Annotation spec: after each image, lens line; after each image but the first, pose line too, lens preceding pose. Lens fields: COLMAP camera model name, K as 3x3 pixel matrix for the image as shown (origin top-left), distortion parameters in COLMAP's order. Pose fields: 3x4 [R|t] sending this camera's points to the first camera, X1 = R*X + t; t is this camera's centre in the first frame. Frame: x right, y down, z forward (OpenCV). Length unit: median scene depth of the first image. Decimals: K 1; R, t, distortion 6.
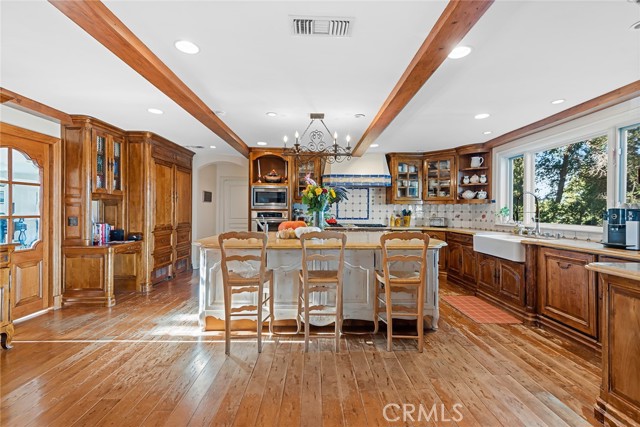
lens RADIAL K [[286.0, 0, 324.4], [0, 286.0, 211.0], [0, 0, 1]] dist [0.017142, -0.002188]
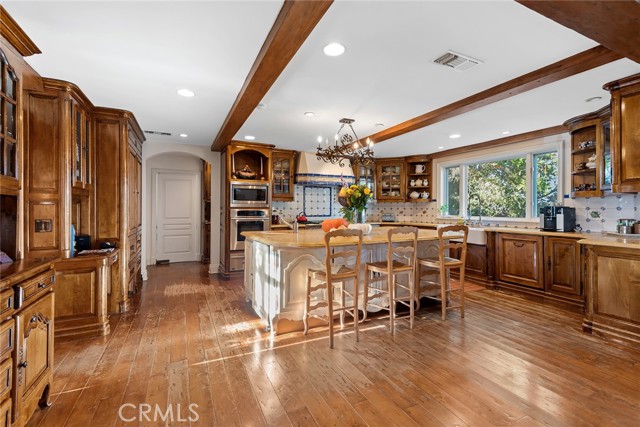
lens RADIAL K [[286.0, 0, 324.7], [0, 286.0, 207.7], [0, 0, 1]] dist [0.017142, -0.002188]
pose [[0.908376, -0.004464, 0.418131, -0.481948], [0.004649, 0.999989, 0.000576, -0.005570], [-0.418129, 0.001421, 0.908386, 0.047788]]
